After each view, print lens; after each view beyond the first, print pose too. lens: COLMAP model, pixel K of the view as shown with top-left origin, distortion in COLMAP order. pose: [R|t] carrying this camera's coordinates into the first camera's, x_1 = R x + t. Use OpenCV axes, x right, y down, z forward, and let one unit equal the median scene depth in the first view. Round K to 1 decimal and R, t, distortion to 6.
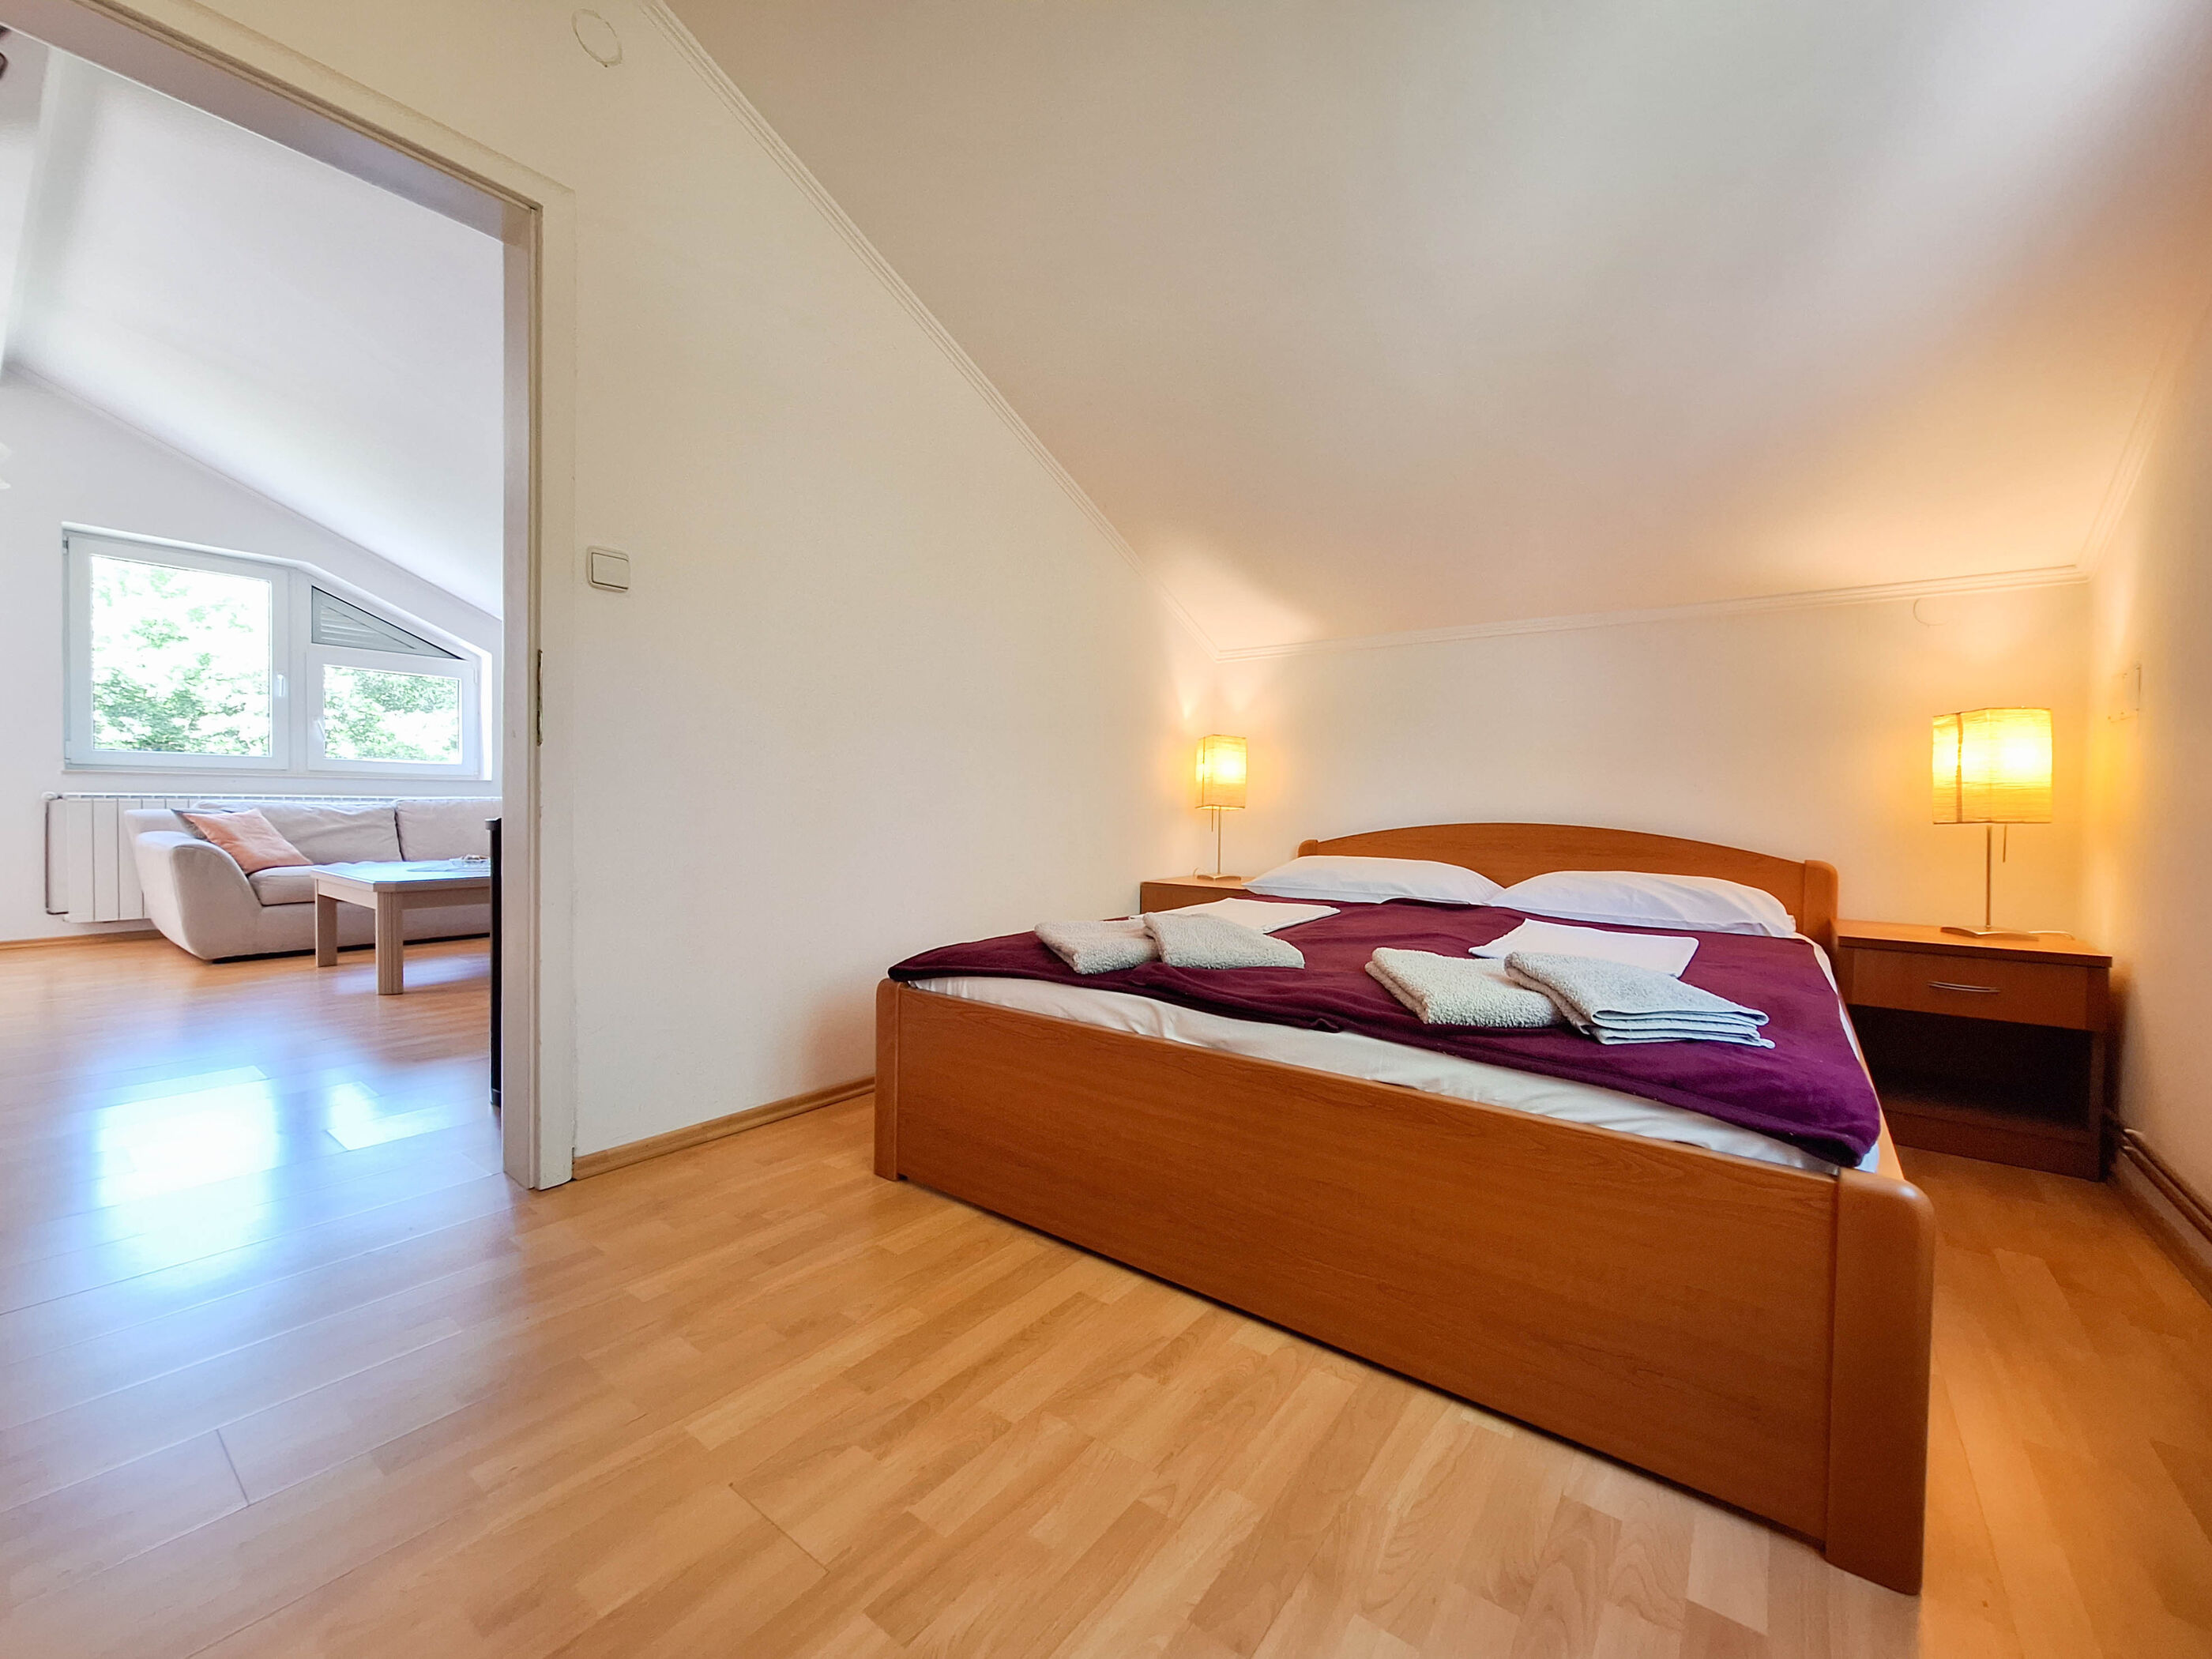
lens RADIAL K [[893.1, 0, 1115.9], [0, 893.1, 815.5], [0, 0, 1]] dist [0.003925, 0.000610]
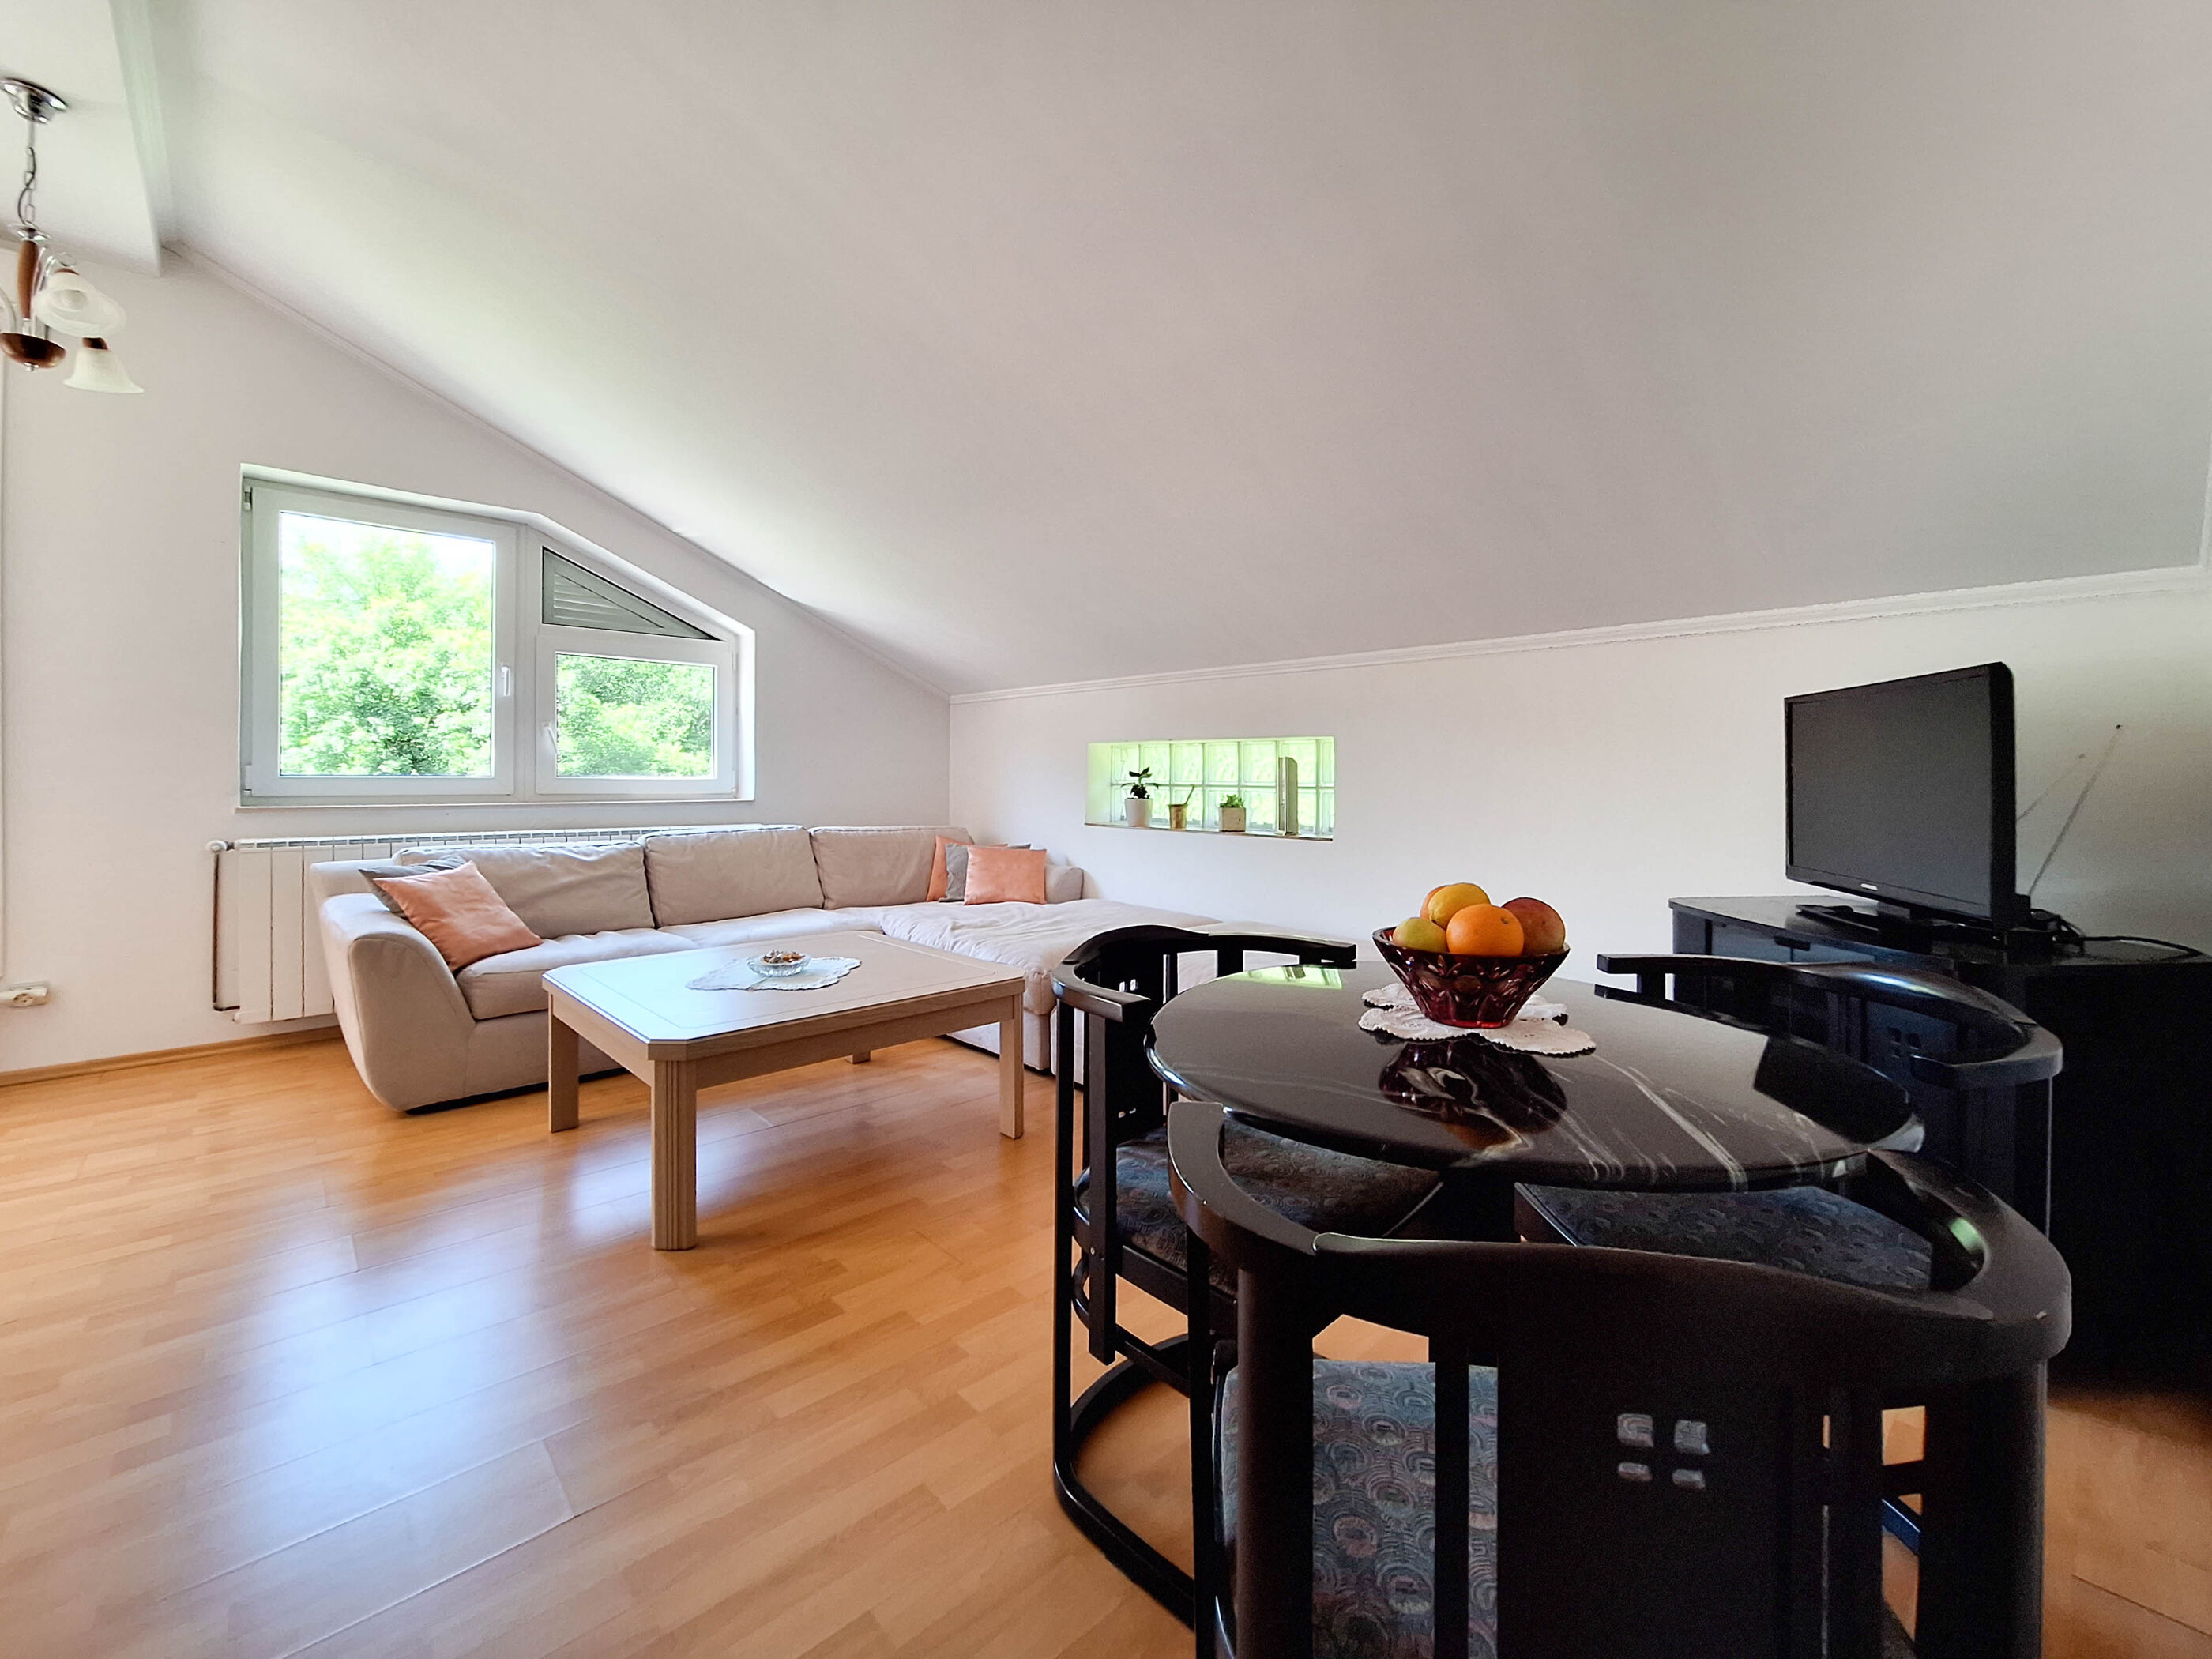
lens RADIAL K [[913.5, 0, 1127.8], [0, 913.5, 773.4], [0, 0, 1]] dist [0.001565, 0.000278]
pose [[0.987880, -0.010156, -0.154887, -0.320615], [0.006808, 0.999732, -0.022129, -0.051279], [0.155070, 0.020806, 0.987684, 0.349835]]
